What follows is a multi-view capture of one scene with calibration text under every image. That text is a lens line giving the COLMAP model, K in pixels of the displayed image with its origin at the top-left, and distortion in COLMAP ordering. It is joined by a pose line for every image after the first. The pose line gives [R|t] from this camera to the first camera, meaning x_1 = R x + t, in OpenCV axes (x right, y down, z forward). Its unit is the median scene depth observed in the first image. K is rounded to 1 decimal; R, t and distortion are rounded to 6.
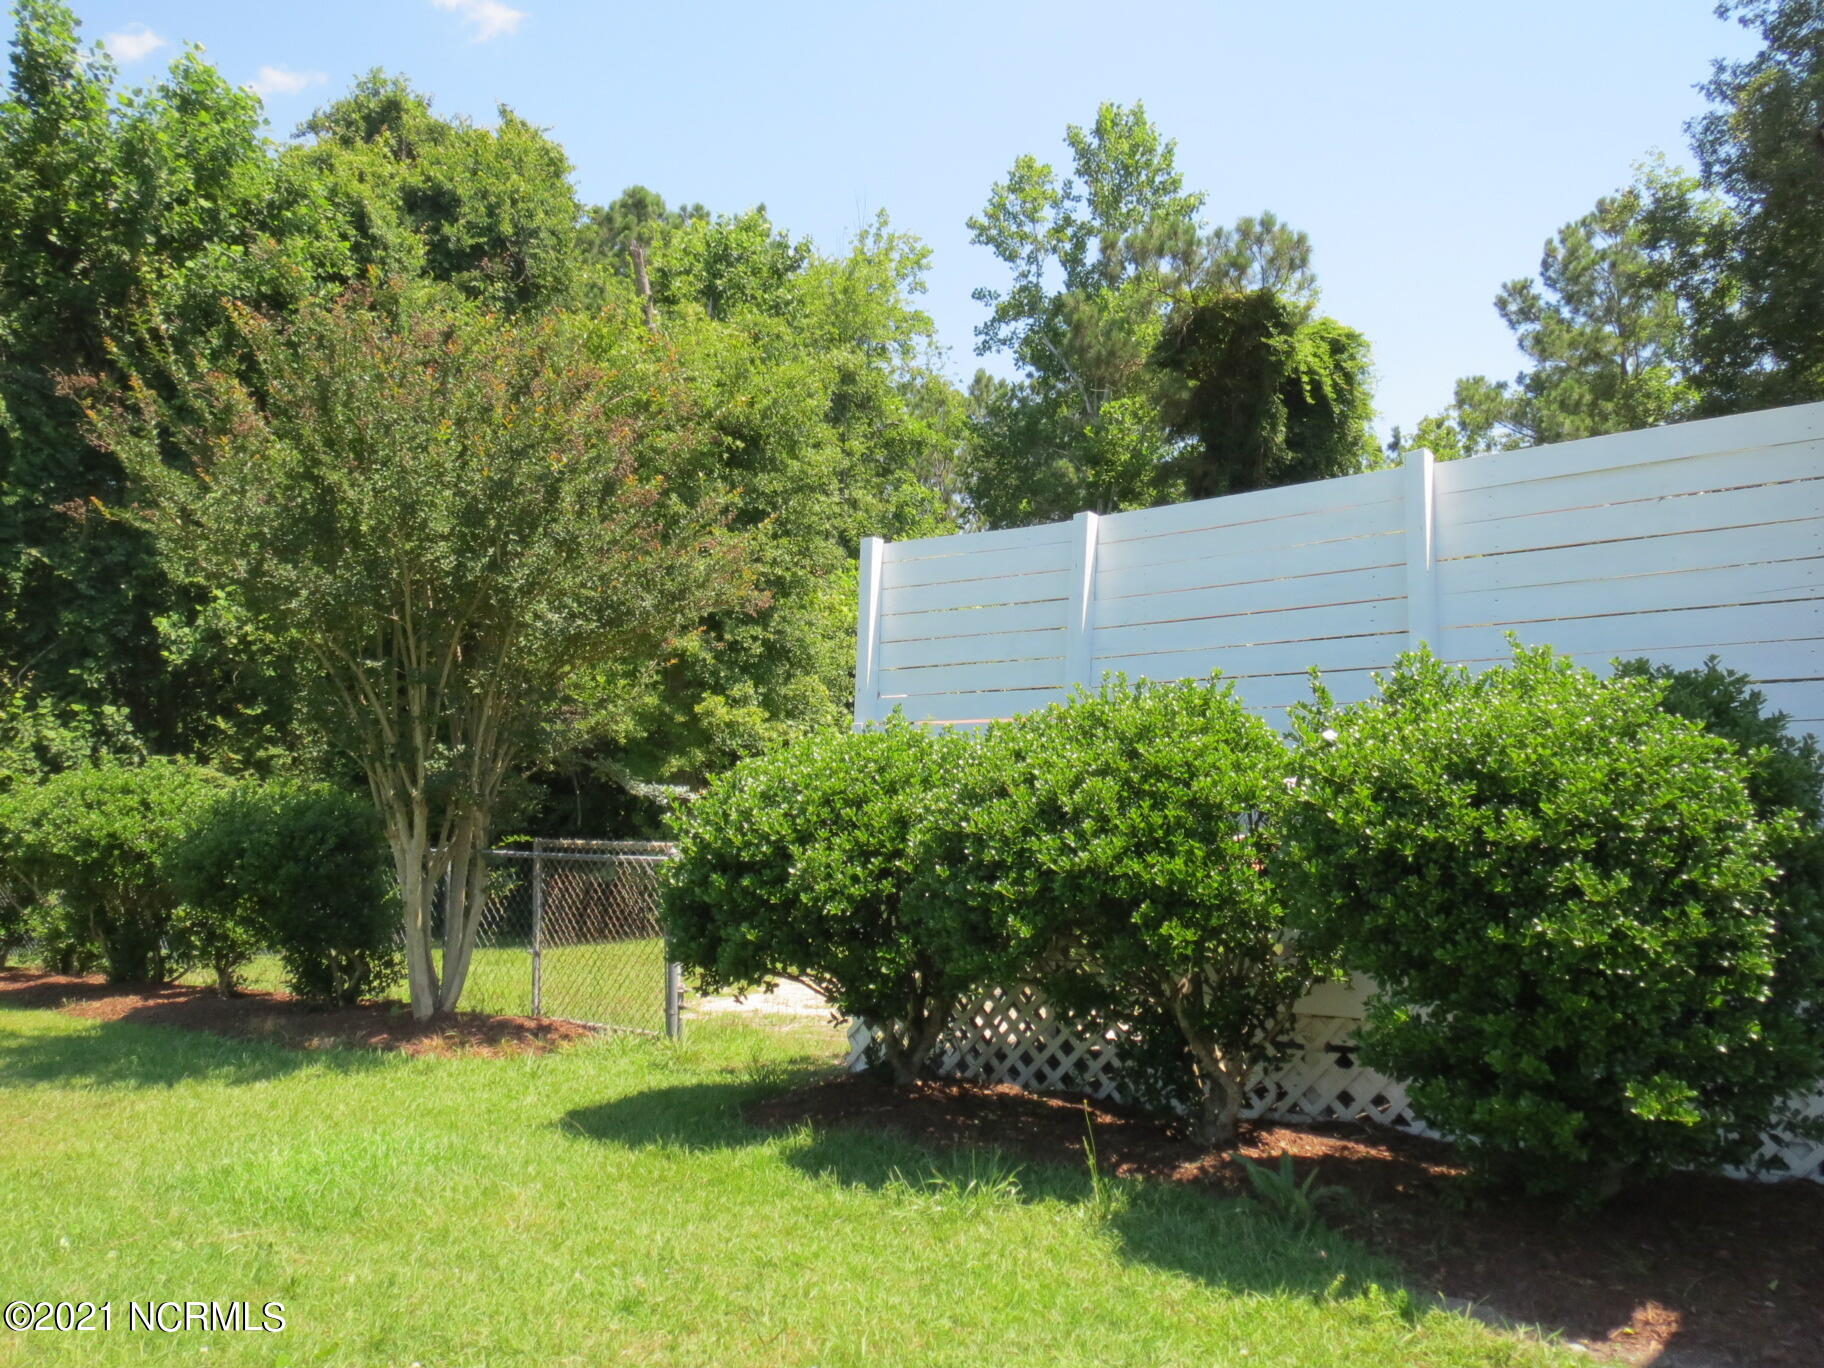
lens RADIAL K [[1545.2, 0, 922.2], [0, 1545.2, 681.3], [0, 0, 1]] dist [-0.023319, 0.021007]
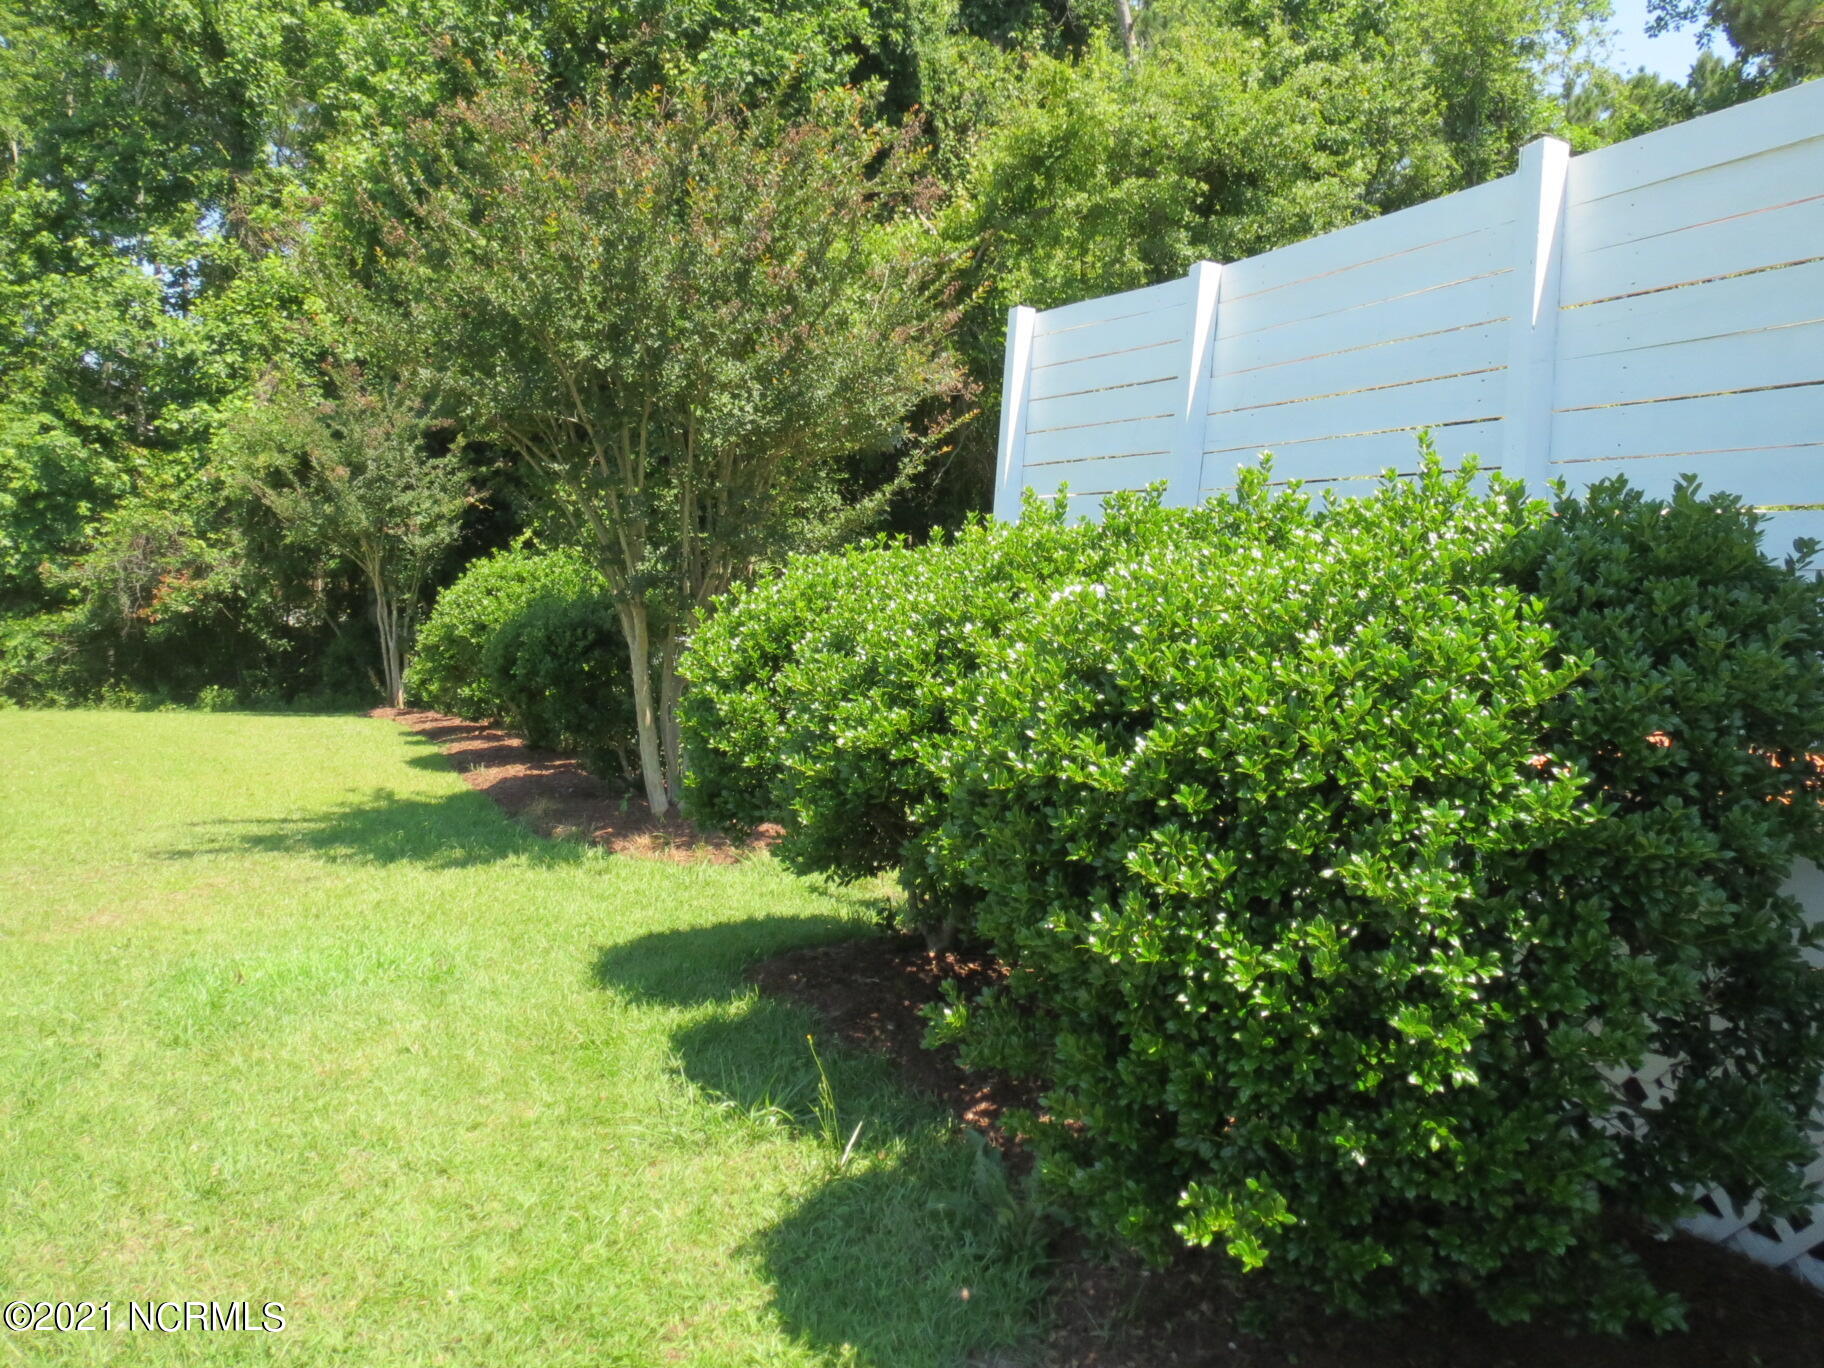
lens RADIAL K [[1545.2, 0, 907.1], [0, 1545.2, 688.0], [0, 0, 1]] dist [-0.023319, 0.021007]
pose [[0.894031, 0.047022, -0.445530, 0.118824], [0.025417, 0.987551, 0.155232, -0.008085], [0.447283, -0.150107, 0.881706, 0.078877]]
